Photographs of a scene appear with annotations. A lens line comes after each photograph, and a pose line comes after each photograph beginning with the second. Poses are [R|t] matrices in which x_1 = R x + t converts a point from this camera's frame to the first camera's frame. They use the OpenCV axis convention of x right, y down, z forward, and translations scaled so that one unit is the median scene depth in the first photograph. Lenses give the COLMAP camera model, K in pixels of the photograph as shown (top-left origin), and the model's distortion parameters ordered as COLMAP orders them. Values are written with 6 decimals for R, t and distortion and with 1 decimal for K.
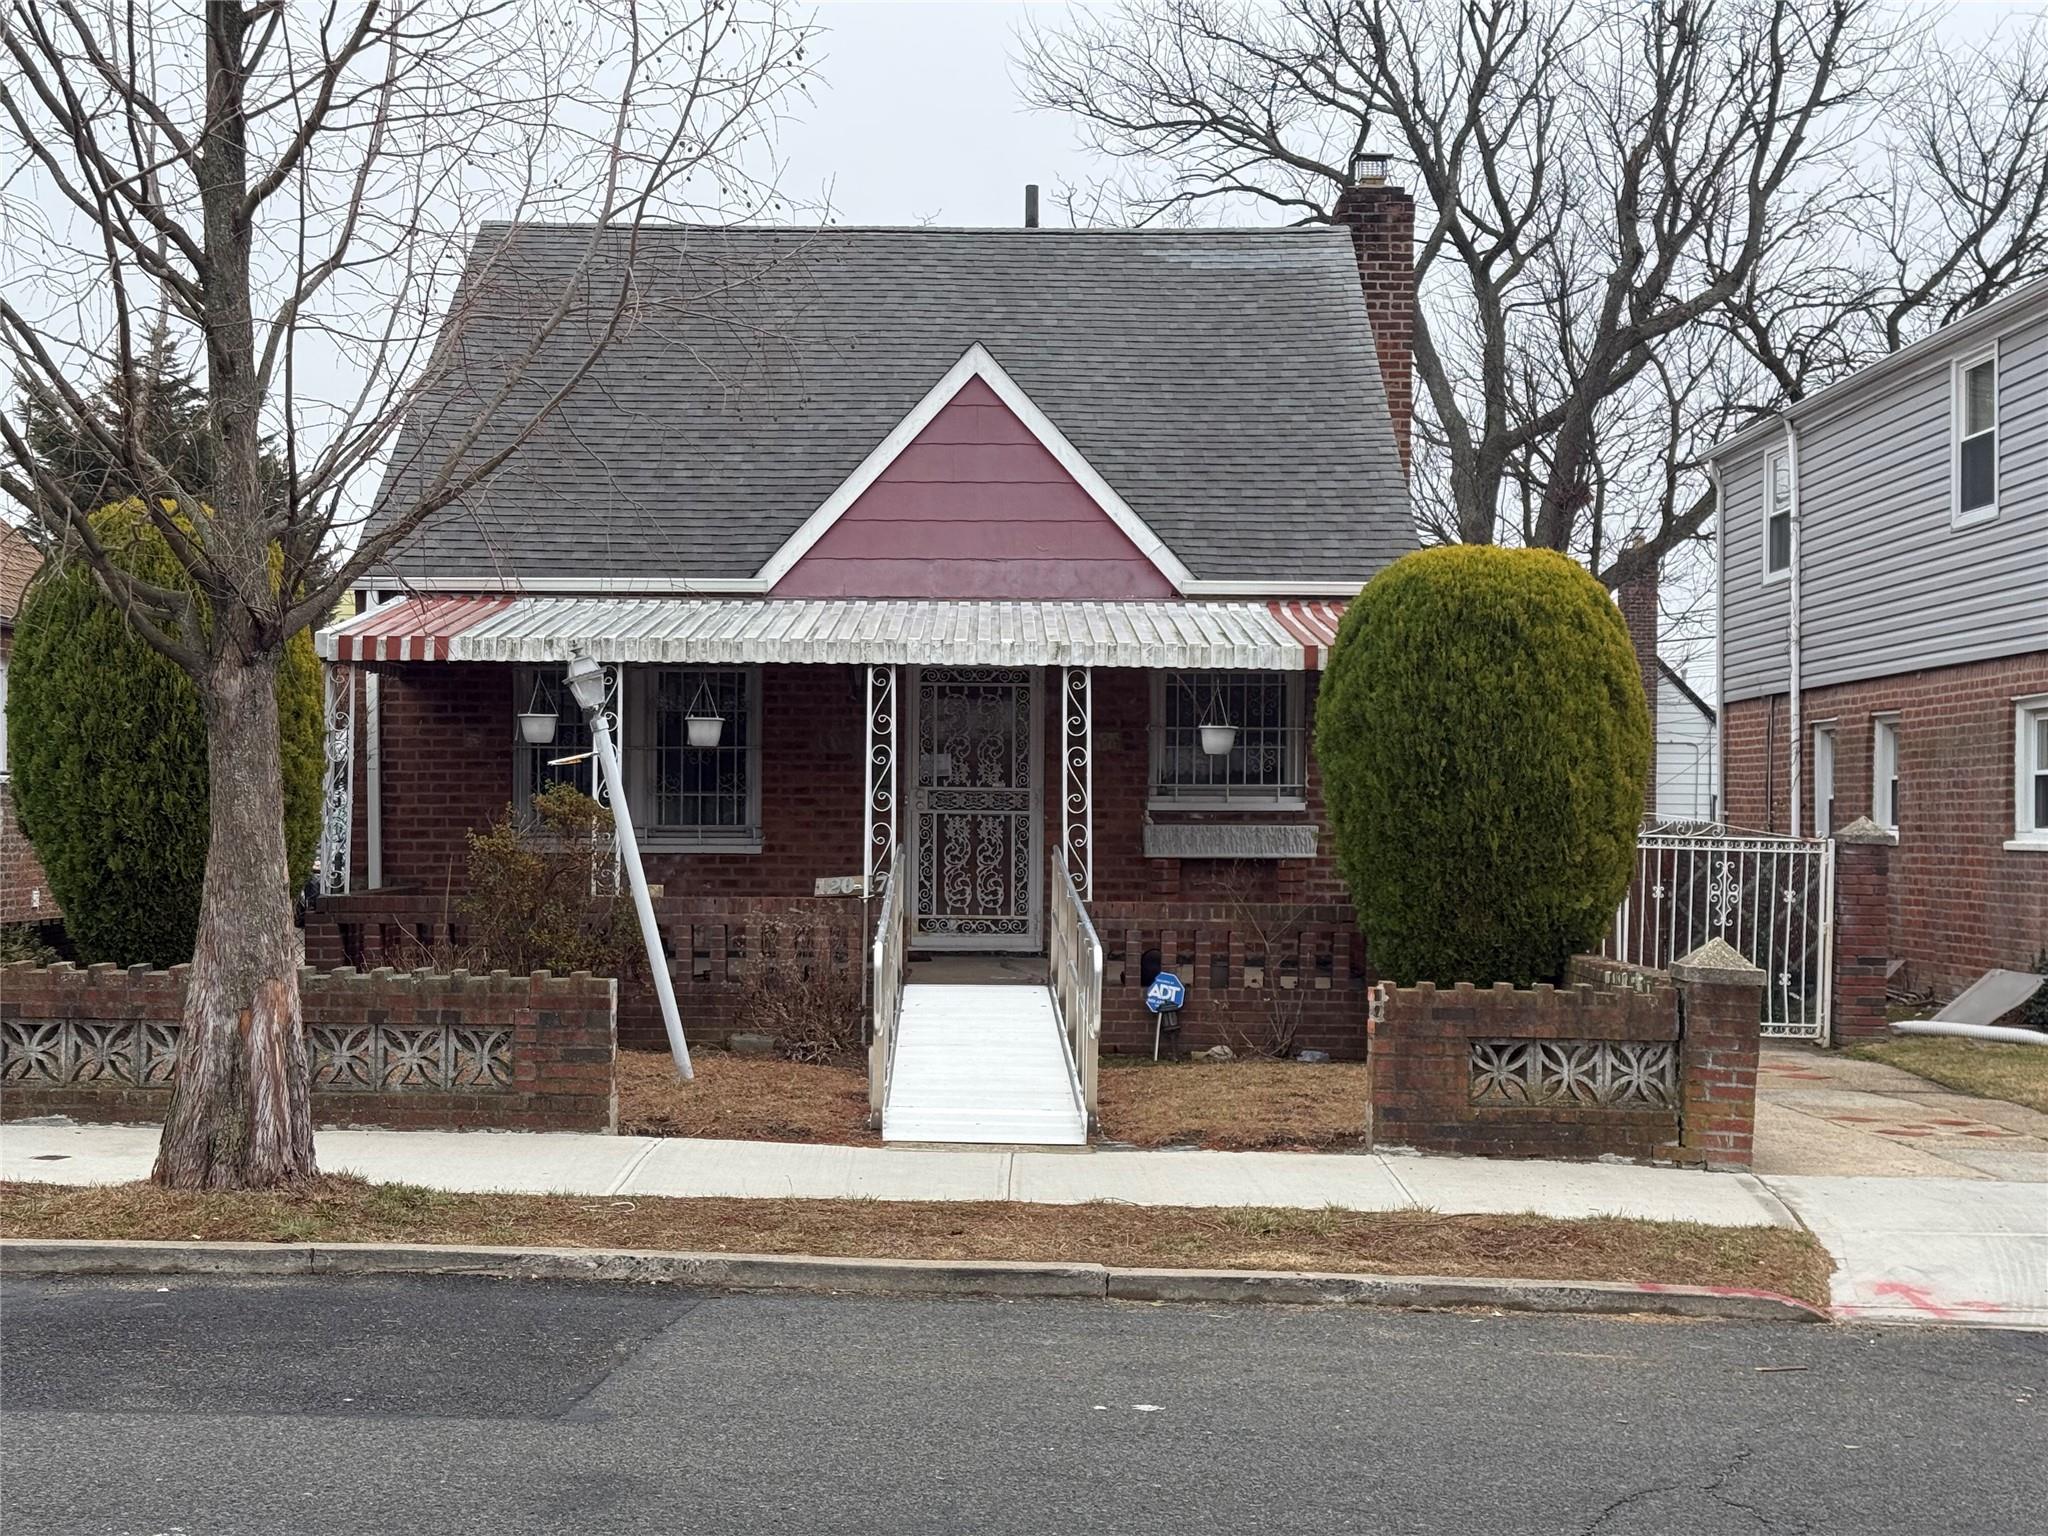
lens RADIAL K [[2652.9, 0, 1024.0], [0, 2652.9, 768.0], [0, 0, 1]] dist [0.180501, -0.299518]
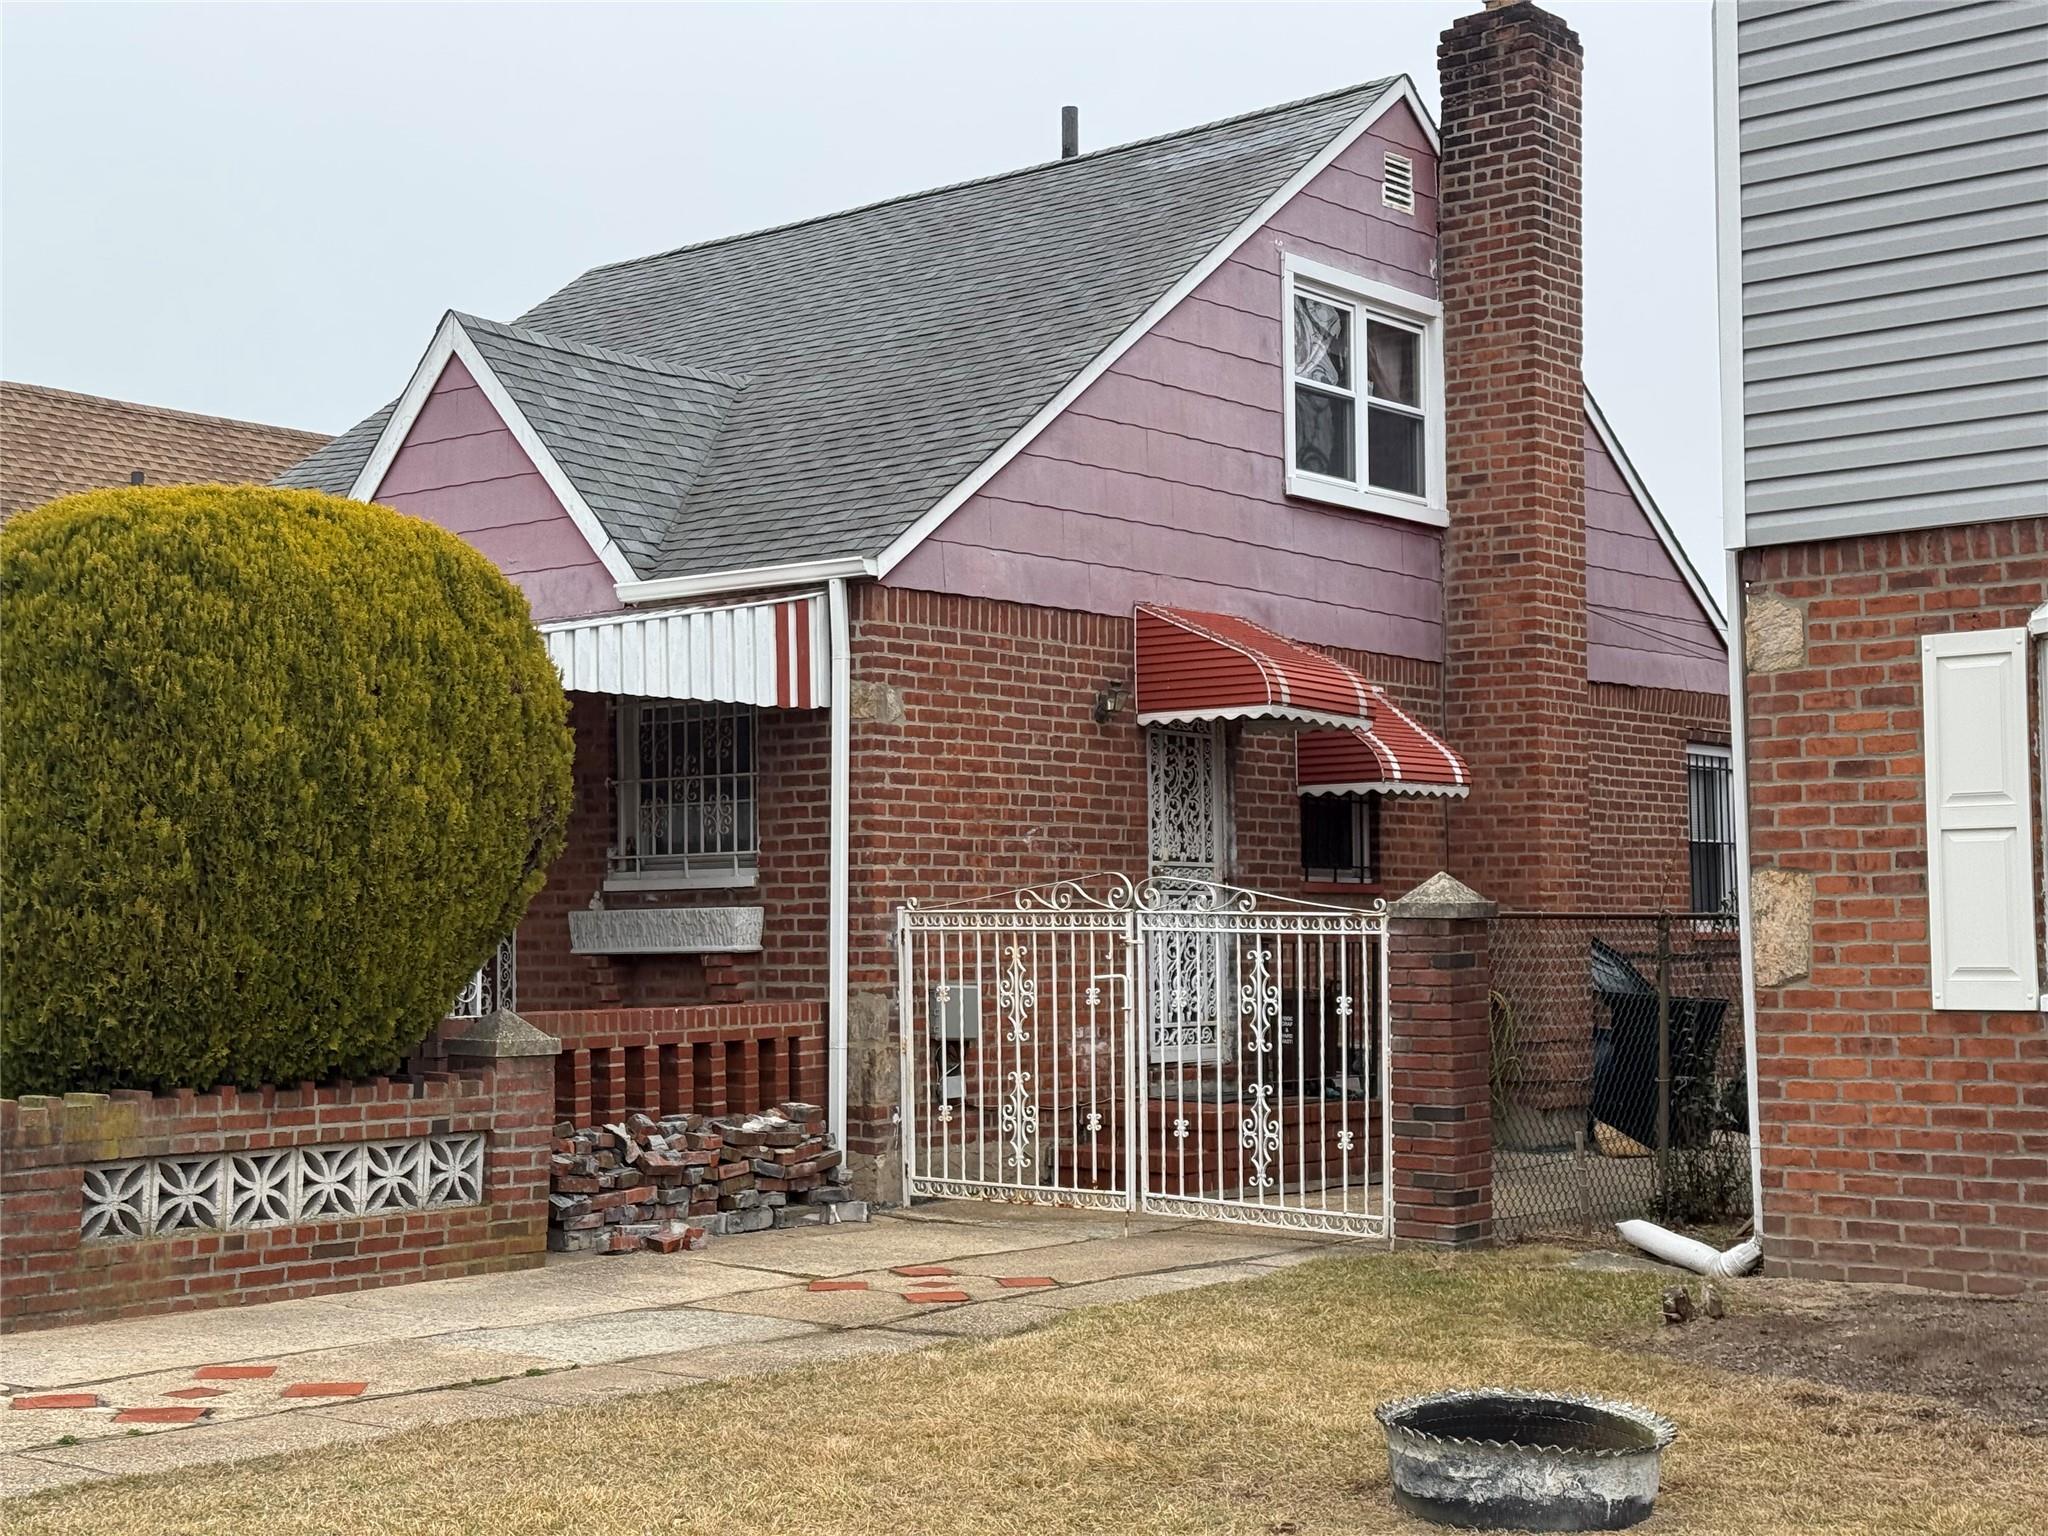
lens RADIAL K [[2775.4, 0, 1136.4], [0, 2775.4, 766.0], [0, 0, 1]] dist [0.131671, -0.023811]
pose [[0.775989, -0.051670, -0.628626, 0.751429], [0.022175, 0.998258, -0.054678, 0.030744], [0.630356, 0.028490, 0.775783, 0.542154]]
